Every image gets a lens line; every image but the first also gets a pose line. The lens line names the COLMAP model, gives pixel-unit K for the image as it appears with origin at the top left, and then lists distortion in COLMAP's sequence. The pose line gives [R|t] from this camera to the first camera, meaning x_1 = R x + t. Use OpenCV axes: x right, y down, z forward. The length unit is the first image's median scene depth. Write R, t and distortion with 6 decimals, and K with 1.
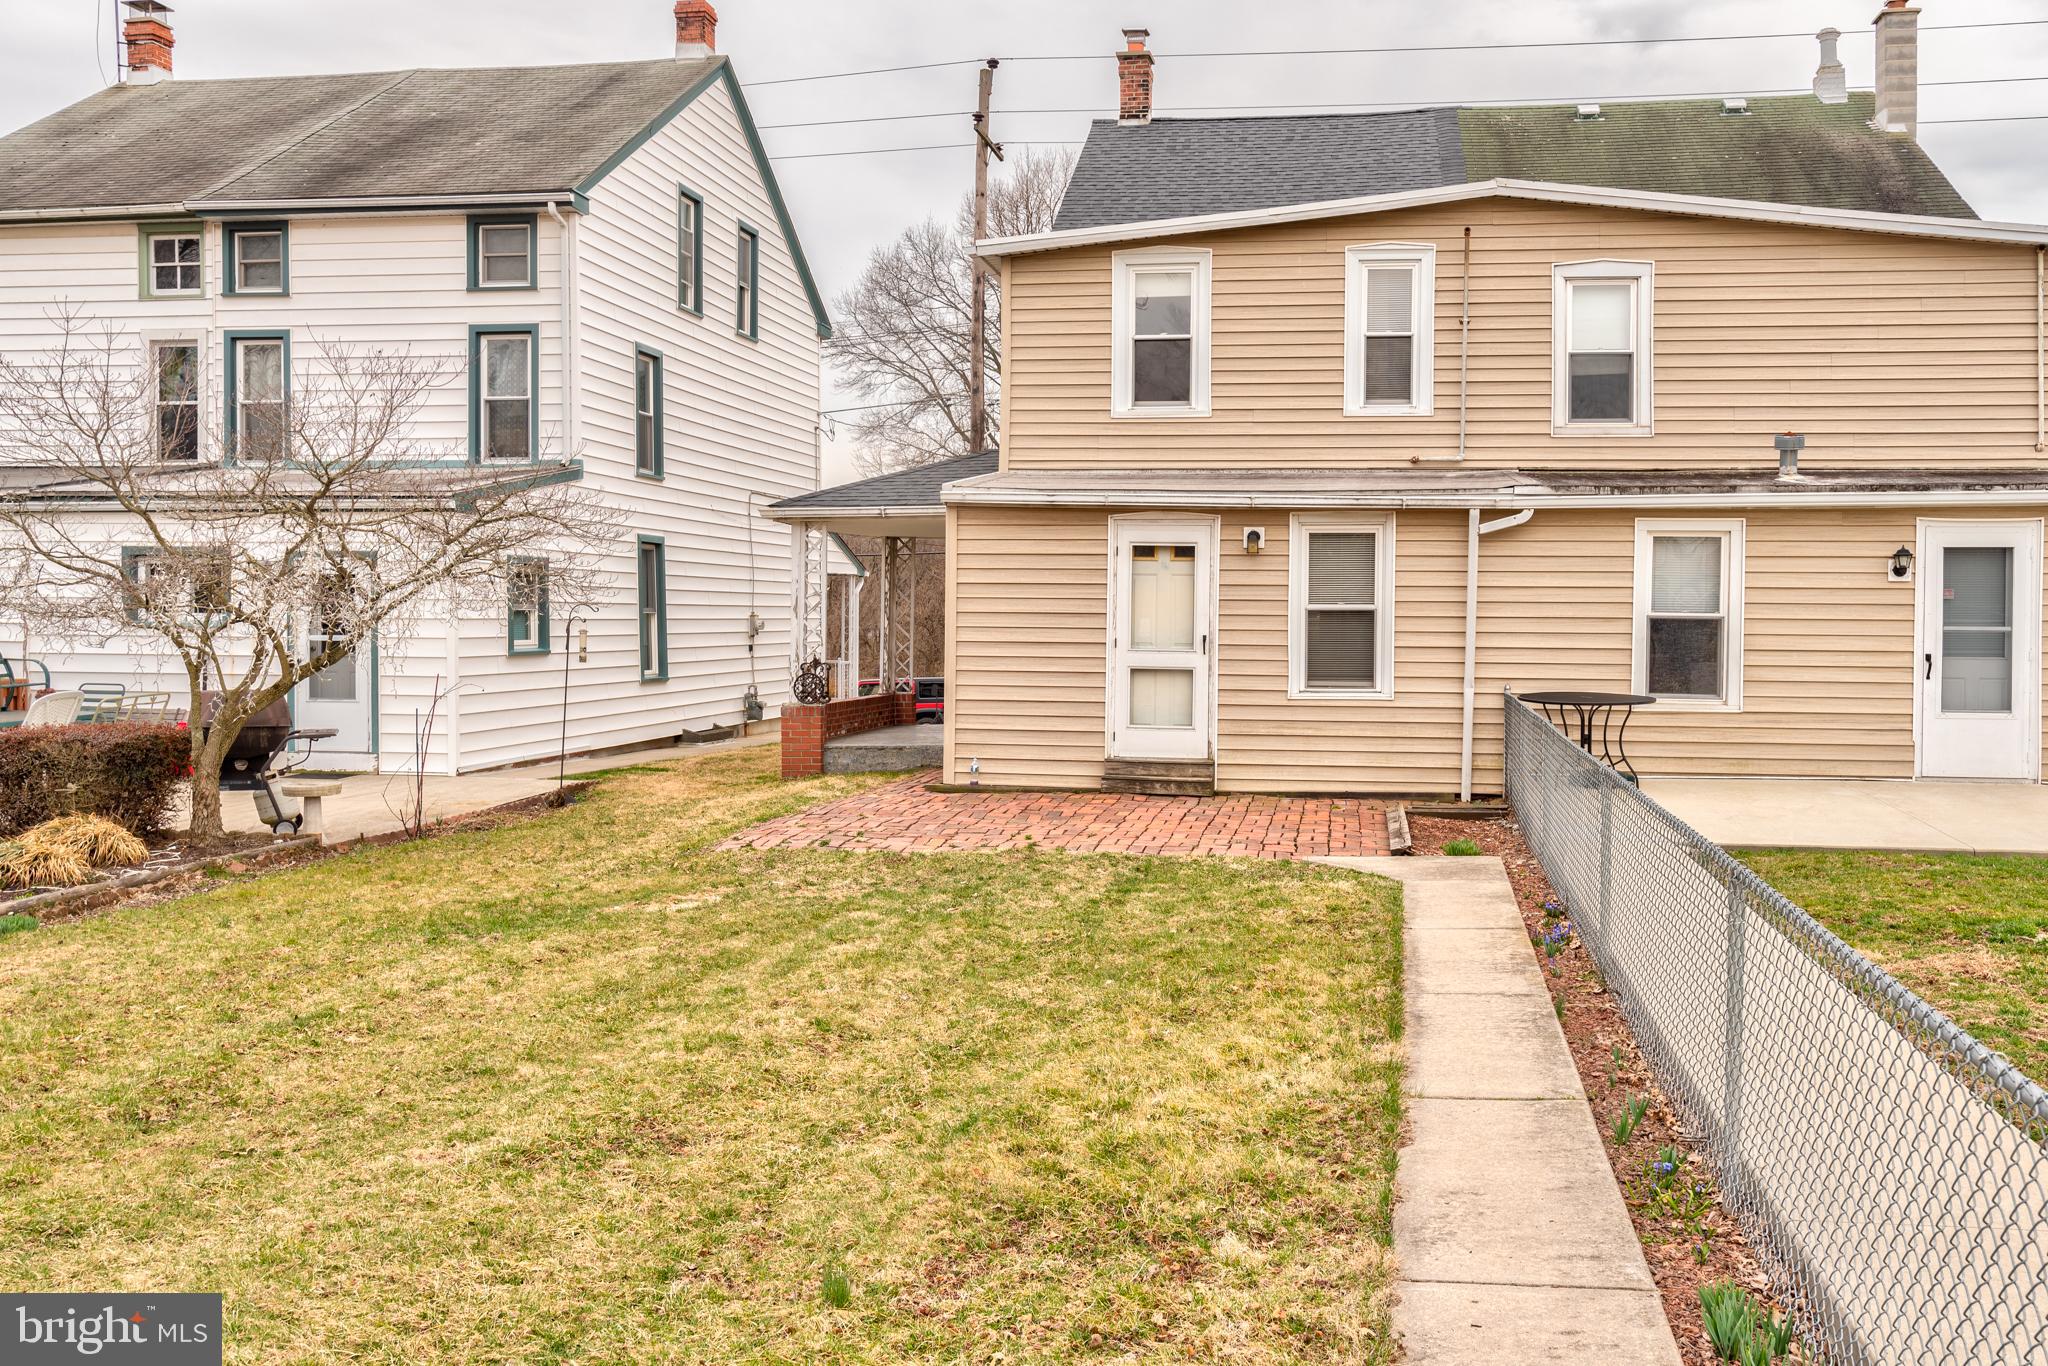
lens RADIAL K [[1821.5, 0, 1063.4], [0, 1821.5, 635.8], [0, 0, 1]] dist [-0.020821, 0.058419]
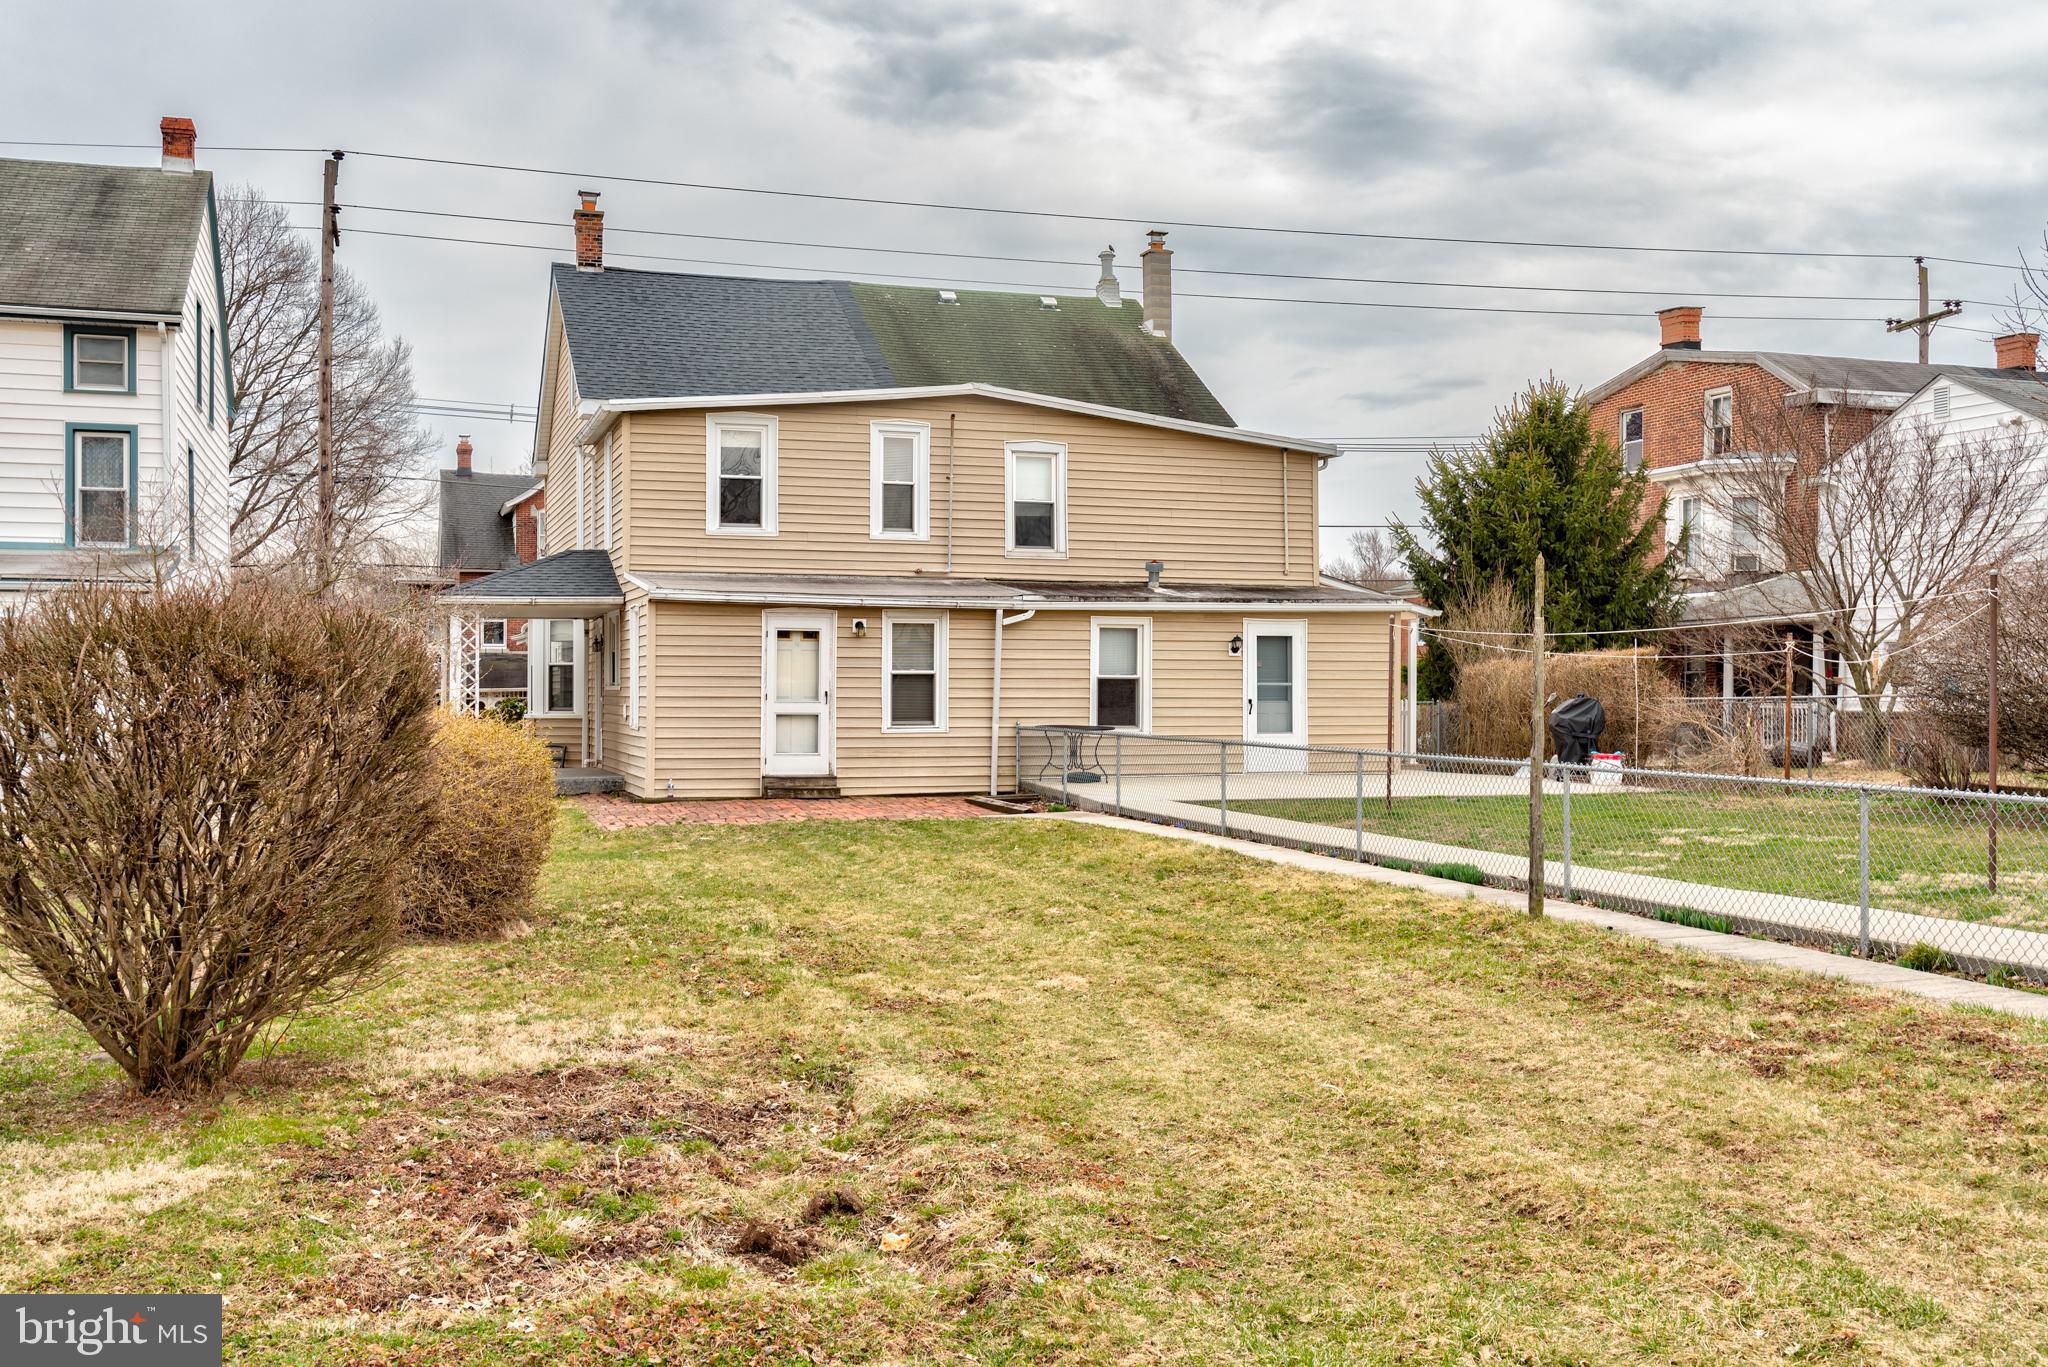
lens RADIAL K [[2008.9, 0, 1034.8], [0, 2008.9, 692.7], [0, 0, 1]] dist [0.026656, 0.000000]
pose [[0.896284, -0.005955, 0.443440, -0.438229], [0.009599, 0.999936, -0.005973, 0.010855], [-0.443376, 0.009610, 0.896284, -0.479793]]
